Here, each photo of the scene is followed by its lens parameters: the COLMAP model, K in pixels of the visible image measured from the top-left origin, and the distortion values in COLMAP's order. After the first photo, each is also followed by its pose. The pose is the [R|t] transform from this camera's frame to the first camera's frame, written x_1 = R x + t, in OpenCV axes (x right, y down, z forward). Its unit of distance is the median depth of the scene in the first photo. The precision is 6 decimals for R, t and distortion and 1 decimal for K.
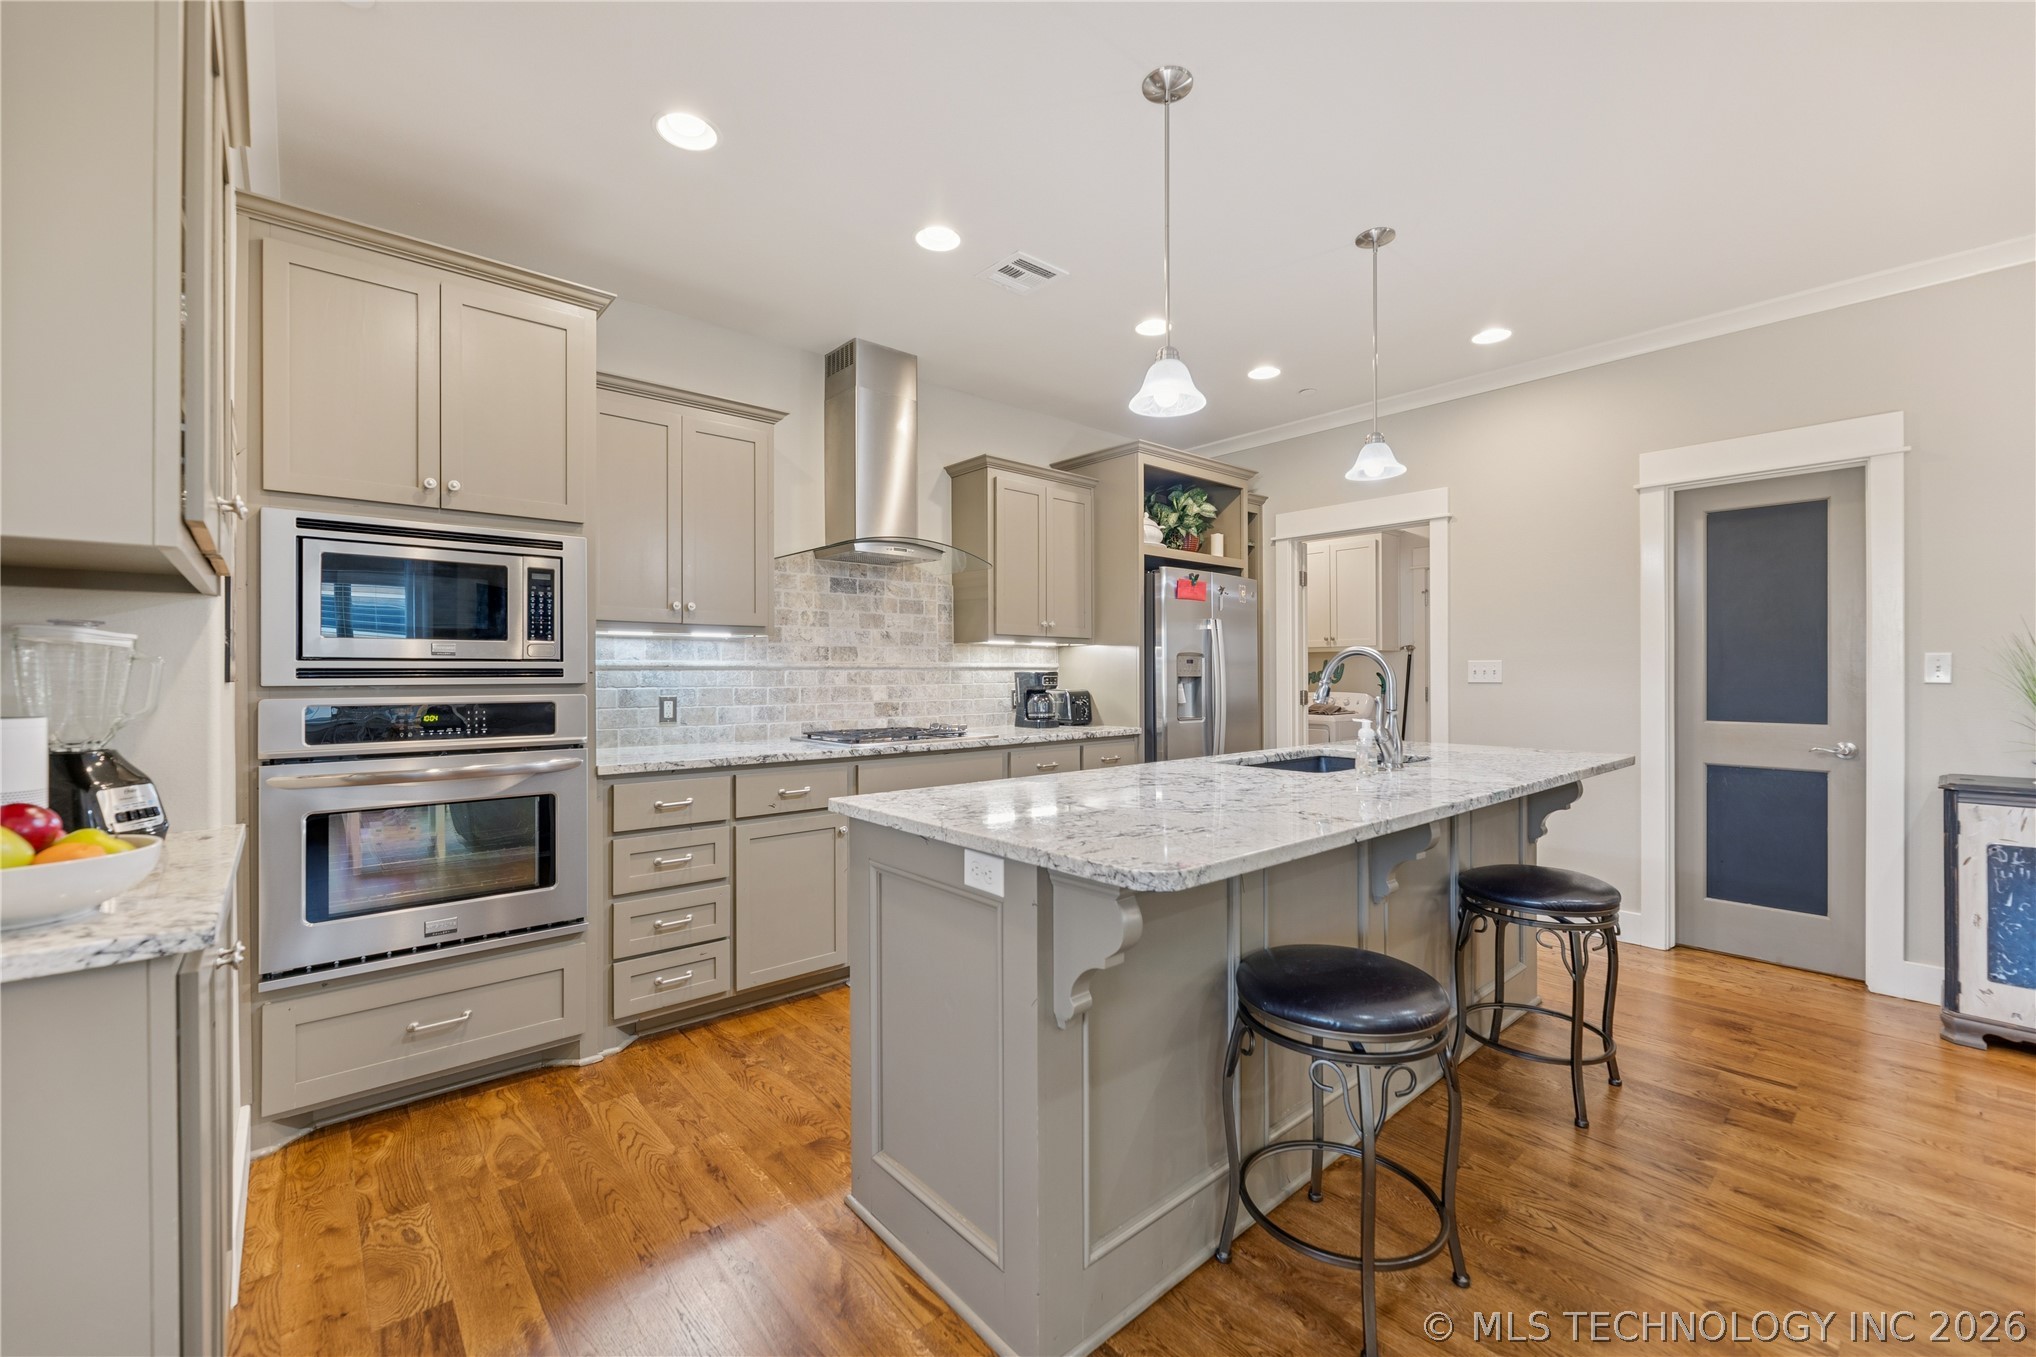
lens RADIAL K [[833.3, 0, 1033.0], [0, 833.3, 672.2], [0, 0, 1]] dist [0.000230, 0.000239]
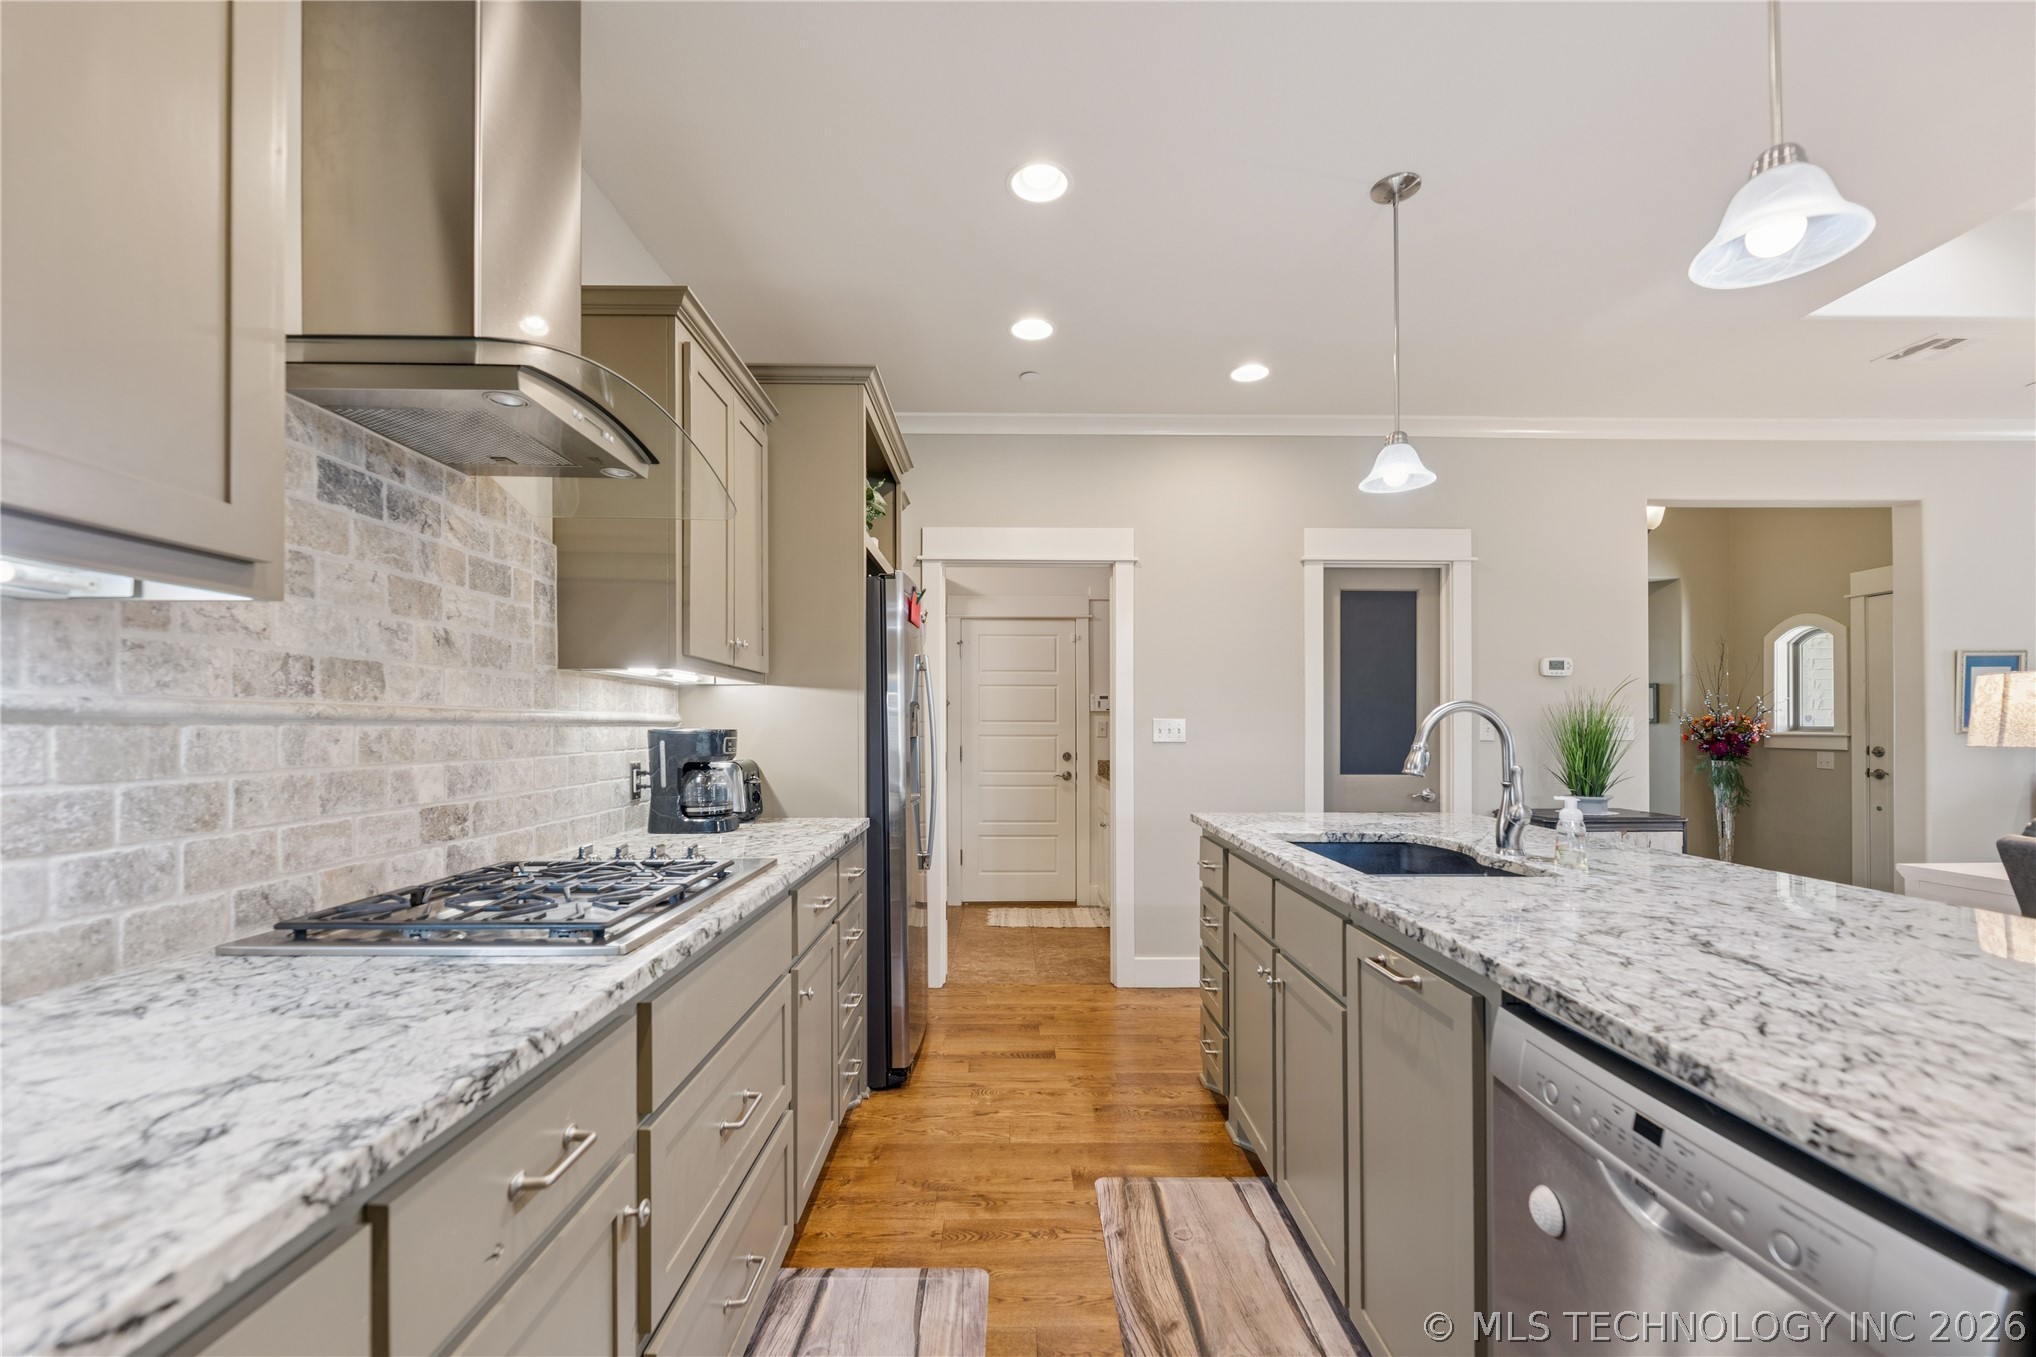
lens RADIAL K [[833.3, 0, 1015.6], [0, 833.3, 725.1], [0, 0, 1]] dist [0.000230, 0.000239]
pose [[0.654257, 0.005398, 0.756253, -0.304389], [-0.003606, 0.999985, -0.004017, -0.002054], [-0.756264, -0.000099, 0.654267, 0.536683]]
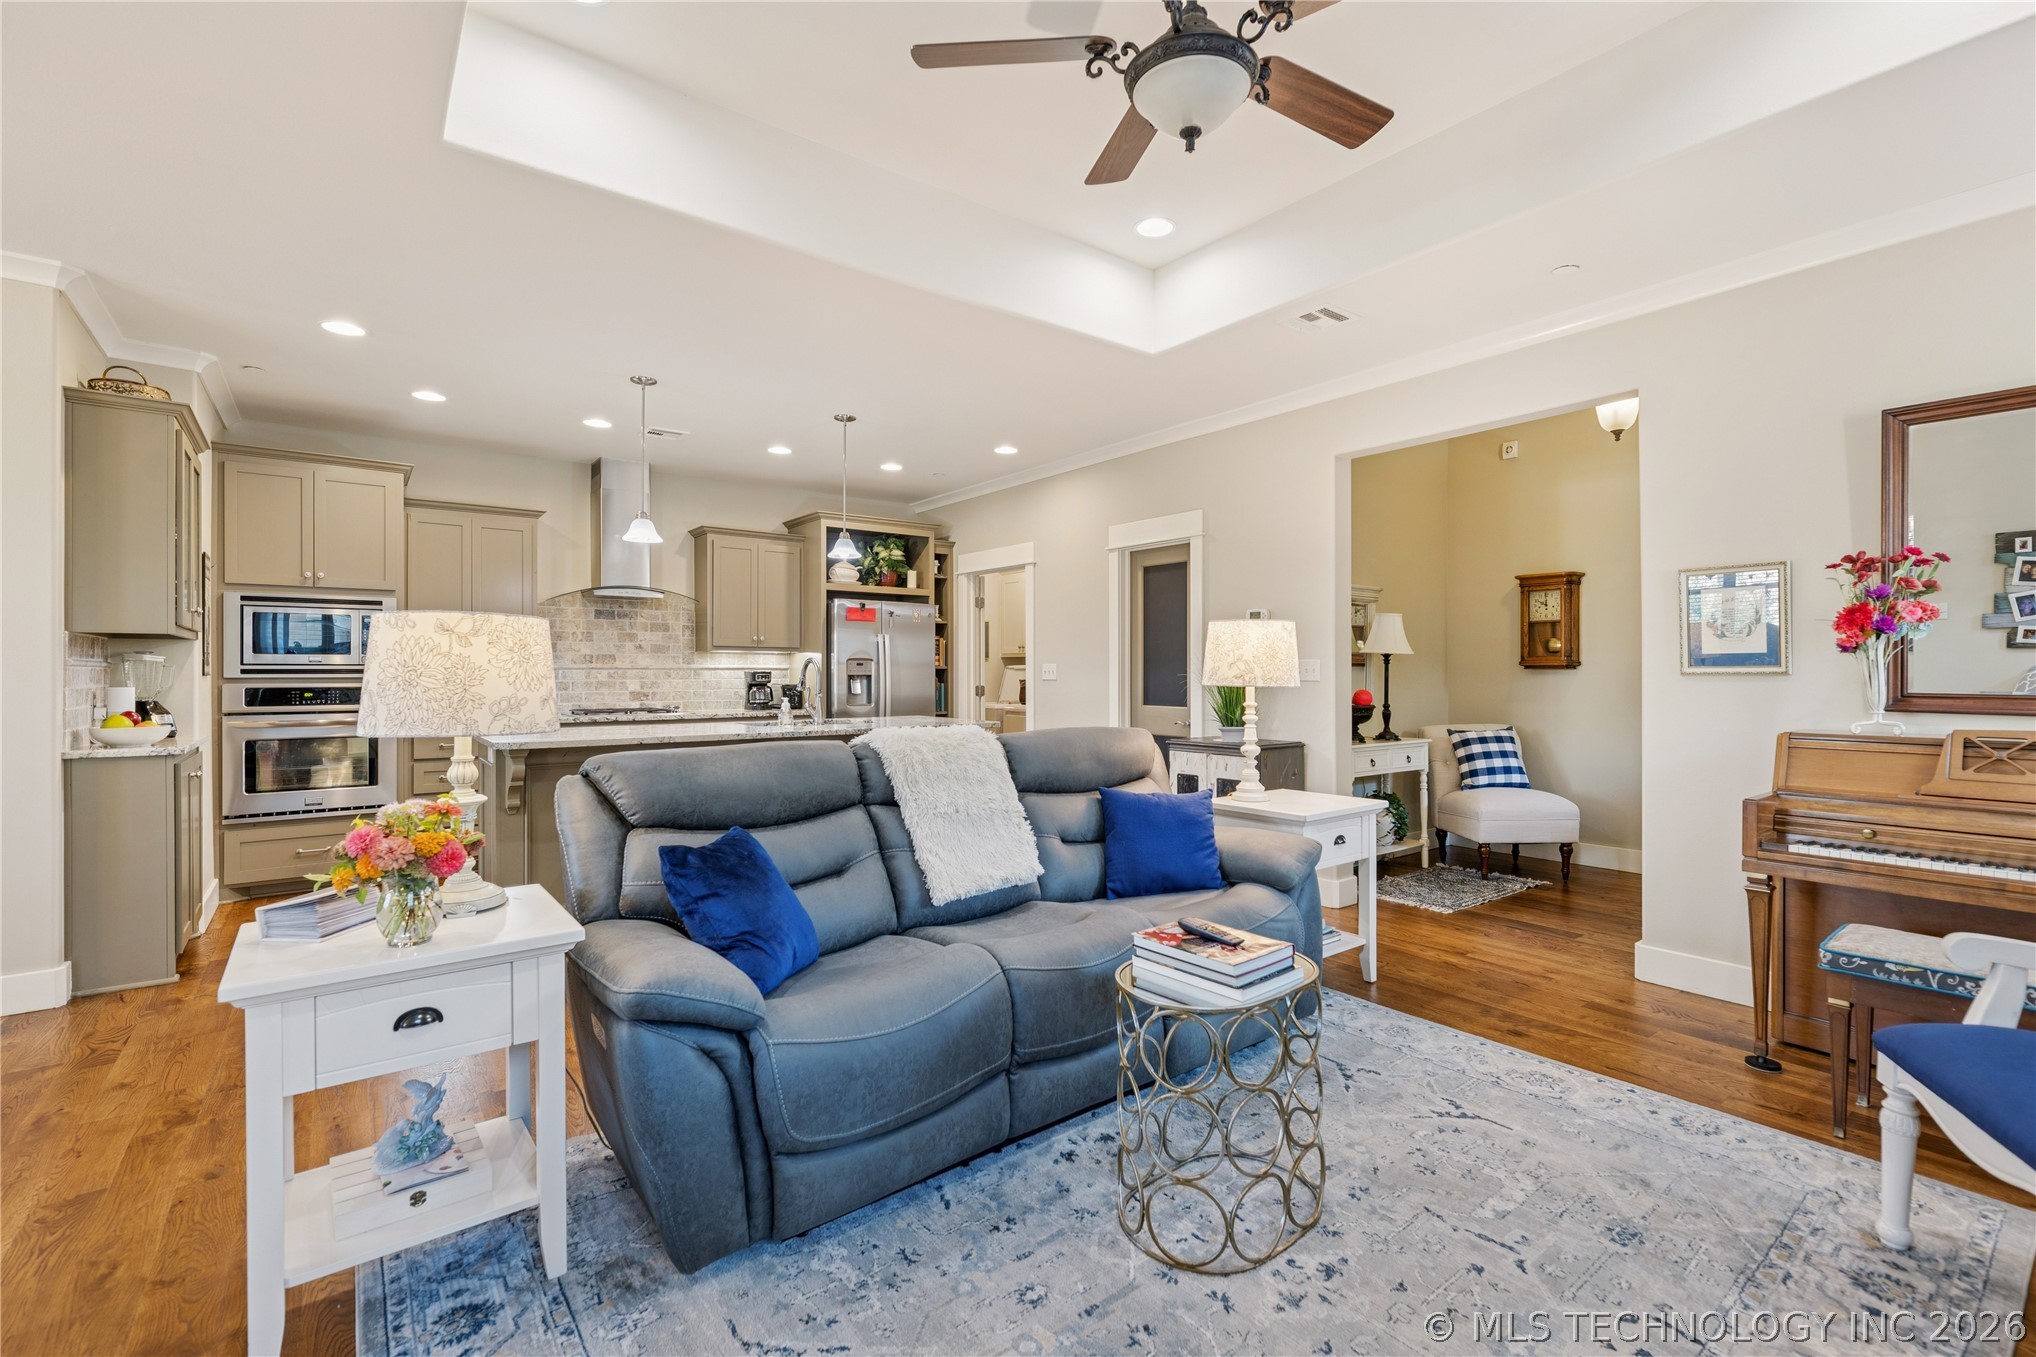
lens RADIAL K [[901.5, 0, 1029.1], [0, 901.5, 673.7], [0, 0, 1]] dist [0.002563, -0.000168]
pose [[0.997727, 0.002656, -0.067339, 0.643760], [-0.002440, 0.999992, 0.003292, -0.002931], [0.067347, -0.003120, 0.997725, -0.581869]]
